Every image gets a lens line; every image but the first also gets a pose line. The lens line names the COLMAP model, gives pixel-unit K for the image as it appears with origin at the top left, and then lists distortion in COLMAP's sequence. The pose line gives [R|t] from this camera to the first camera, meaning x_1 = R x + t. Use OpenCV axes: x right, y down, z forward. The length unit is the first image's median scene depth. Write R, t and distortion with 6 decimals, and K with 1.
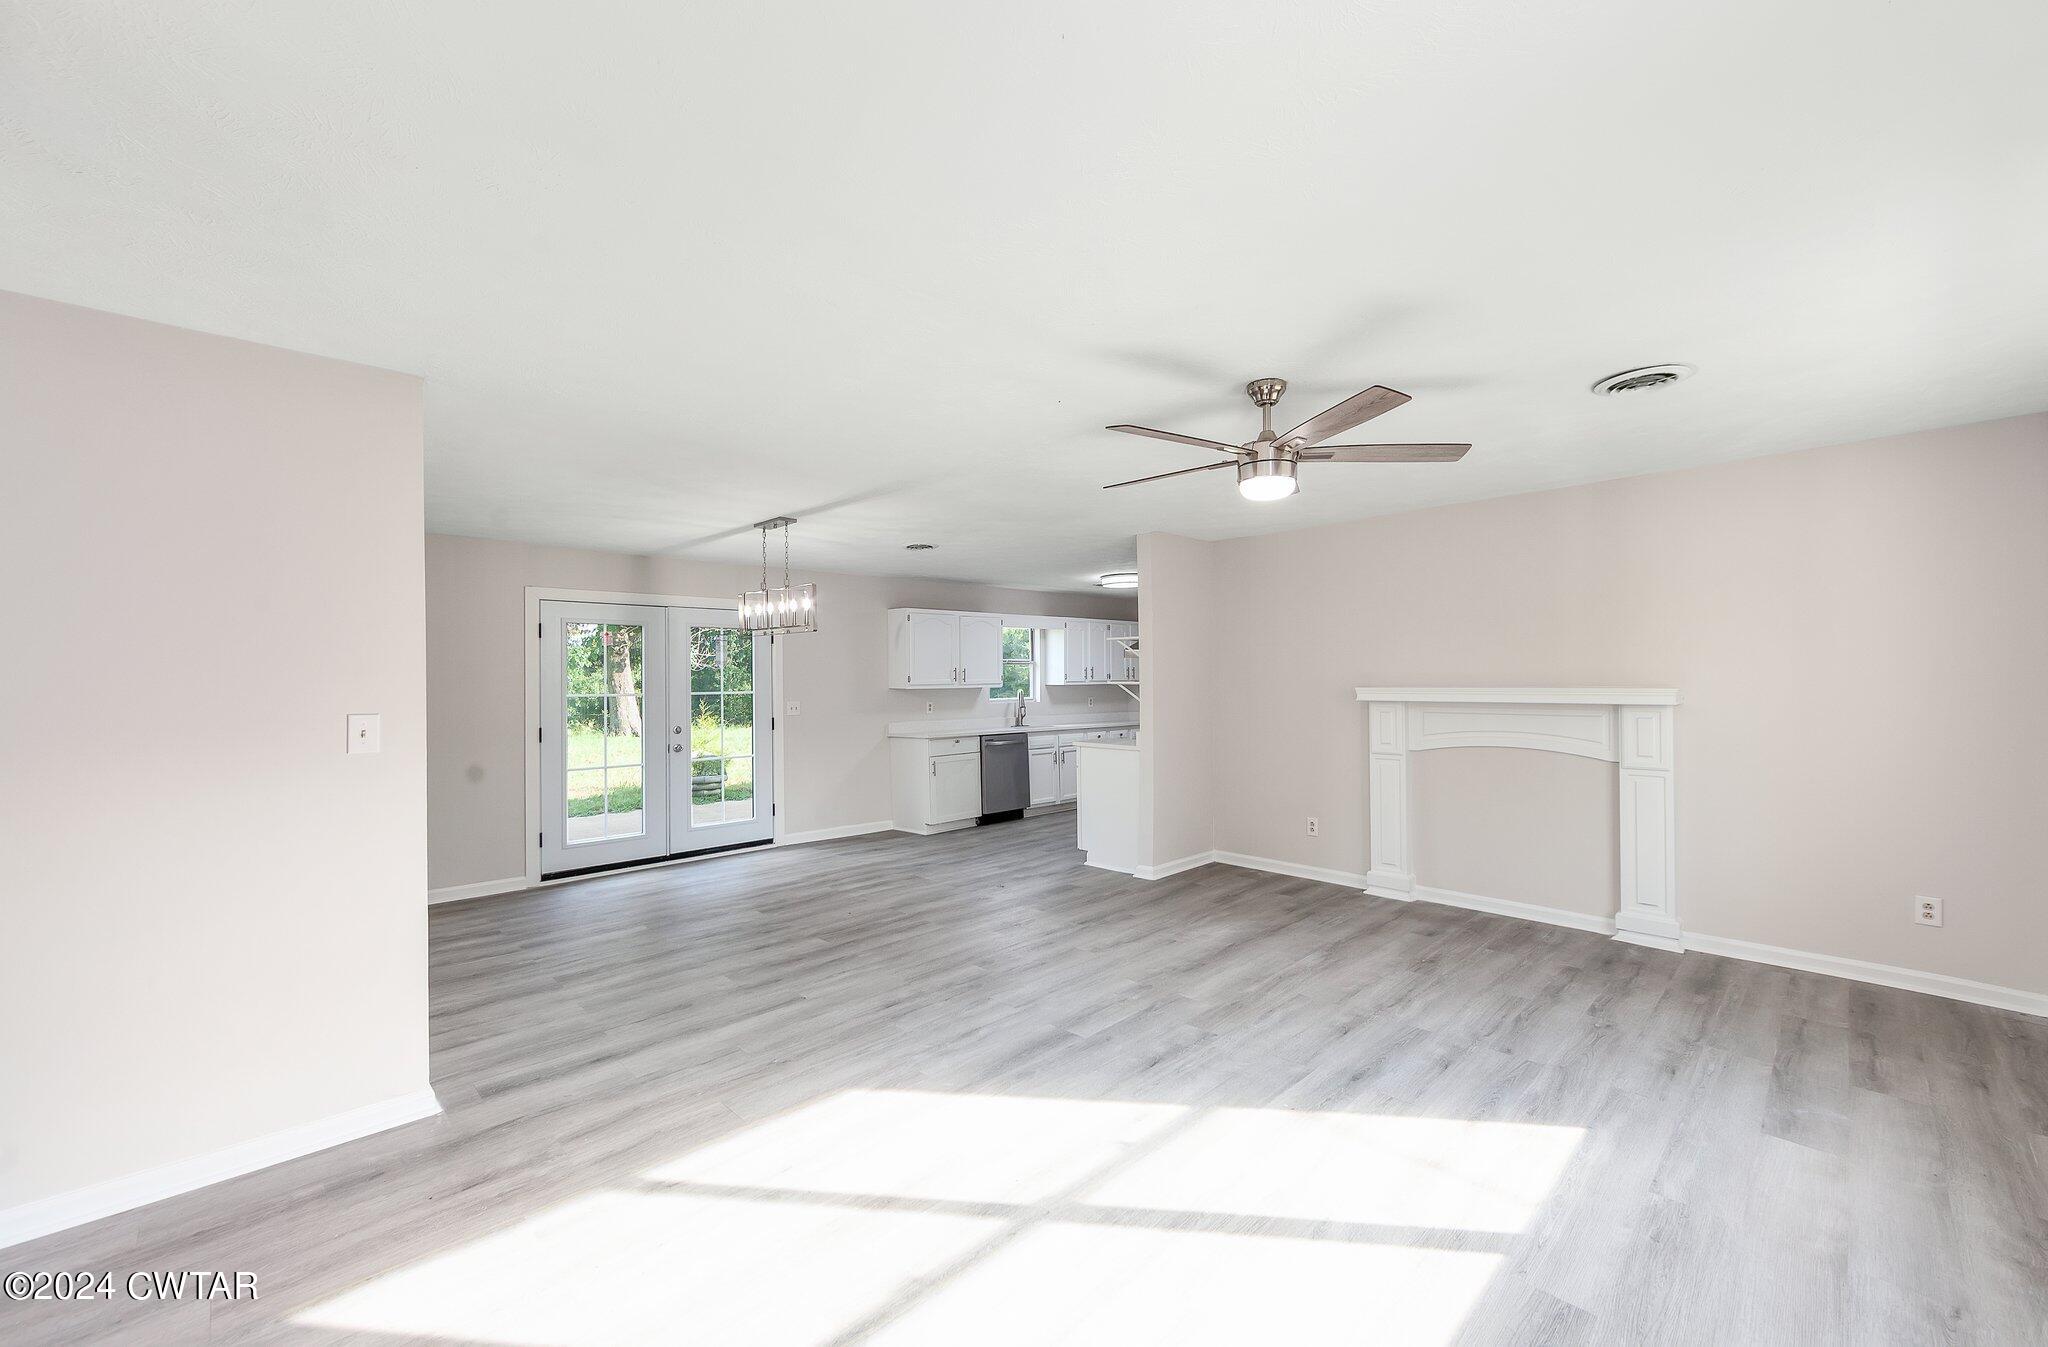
lens RADIAL K [[811.6, 0, 1015.4], [0, 811.6, 678.4], [0, 0, 1]] dist [0.000495, 0.000199]
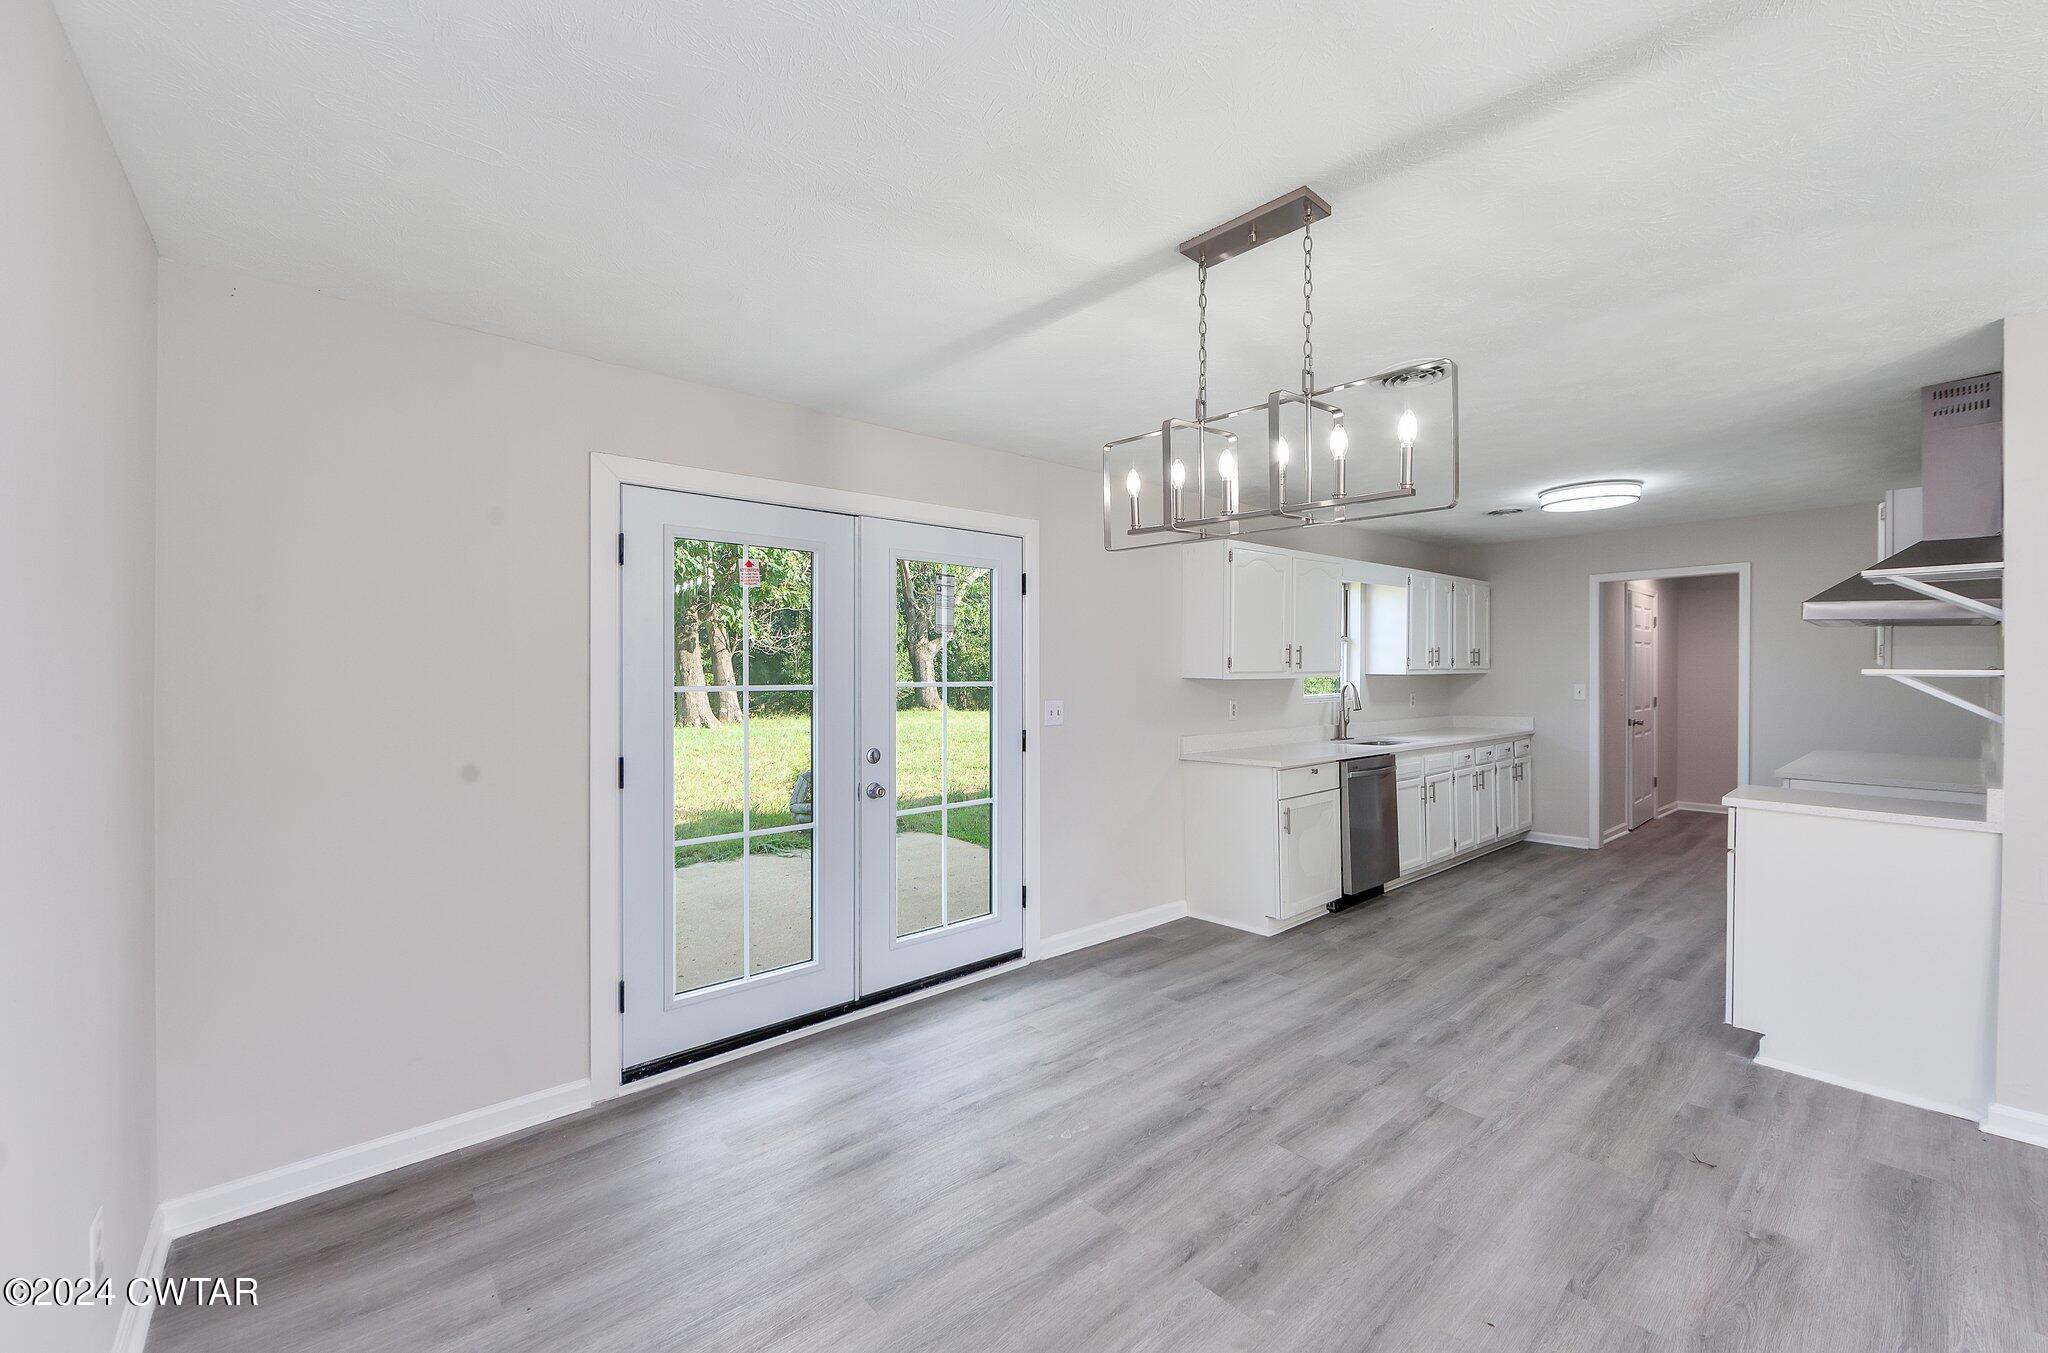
lens RADIAL K [[811.6, 0, 1017.4], [0, 811.6, 676.7], [0, 0, 1]] dist [0.000495, 0.000199]
pose [[0.998663, 0.009803, -0.050757, -0.429768], [-0.009125, 0.999866, 0.013559, 0.007589], [0.050883, -0.013077, 0.998619, 0.701871]]
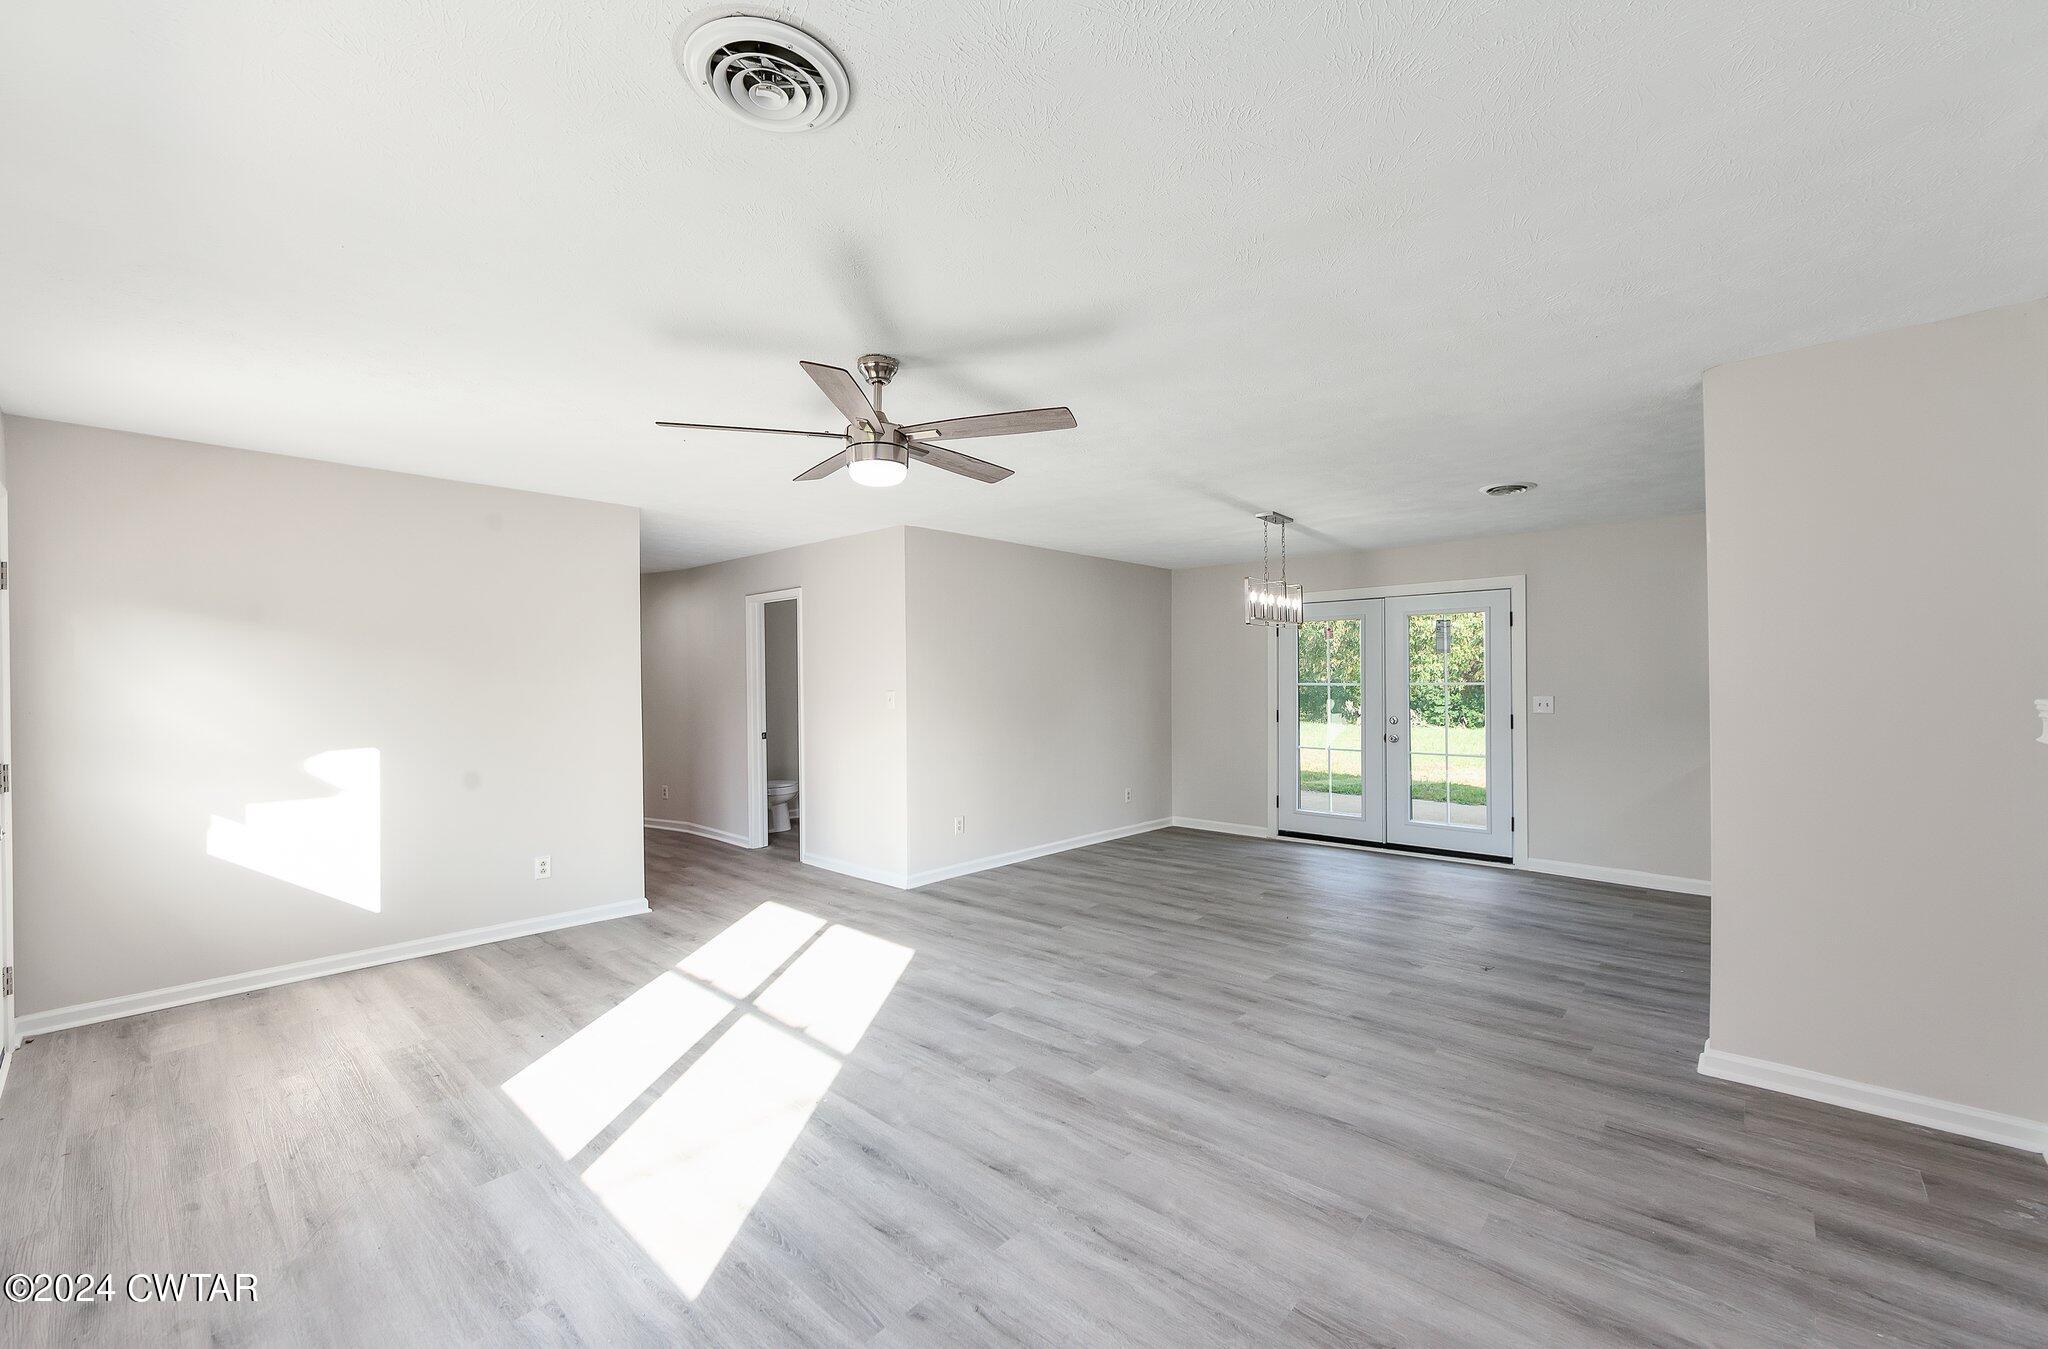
lens RADIAL K [[811.6, 0, 1025.6], [0, 811.6, 688.5], [0, 0, 1]] dist [0.000495, 0.000199]
pose [[0.071887, 0.019851, -0.997215, 0.781824], [0.011007, 0.999725, 0.020694, -0.002470], [0.997352, -0.012464, 0.071649, 0.685508]]
